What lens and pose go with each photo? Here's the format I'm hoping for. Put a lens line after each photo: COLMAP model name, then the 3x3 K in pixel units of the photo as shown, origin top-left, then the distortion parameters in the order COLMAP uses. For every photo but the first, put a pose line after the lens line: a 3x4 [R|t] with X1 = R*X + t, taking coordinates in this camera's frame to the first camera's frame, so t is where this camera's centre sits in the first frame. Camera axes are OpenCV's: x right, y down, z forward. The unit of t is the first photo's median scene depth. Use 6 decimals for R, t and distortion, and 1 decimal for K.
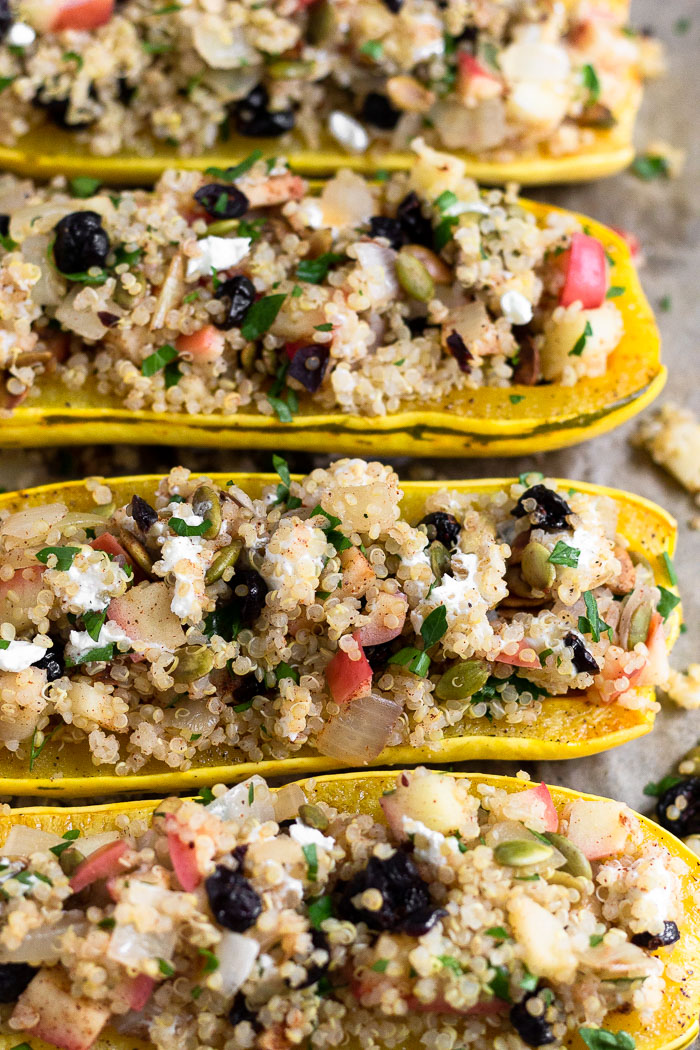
lens RADIAL K [[2738.5, 0, 350.0], [0, 2738.5, 525.0], [0, 0, 1]] dist [-0.012421, 0.328378]
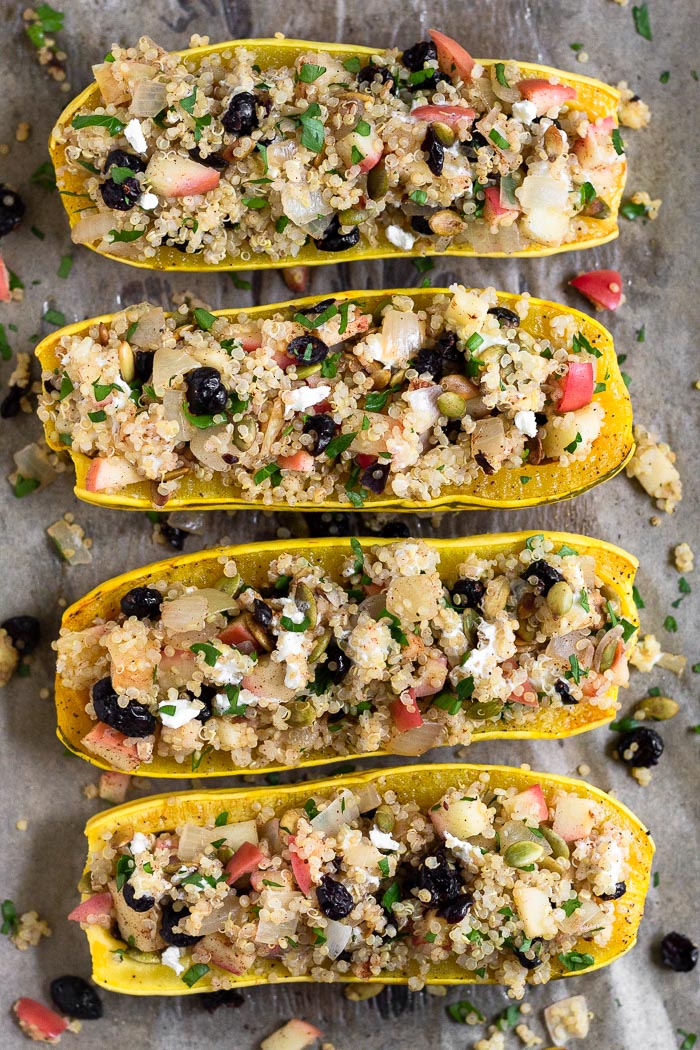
lens RADIAL K [[2738.5, 0, 350.0], [0, 2738.5, 525.0], [0, 0, 1]] dist [-0.012421, 0.328378]
pose [[0.999818, -0.012587, -0.014352, -0.008516], [0.017853, 0.882740, 0.469523, -0.715500], [0.006759, -0.469693, 0.882804, -0.242397]]
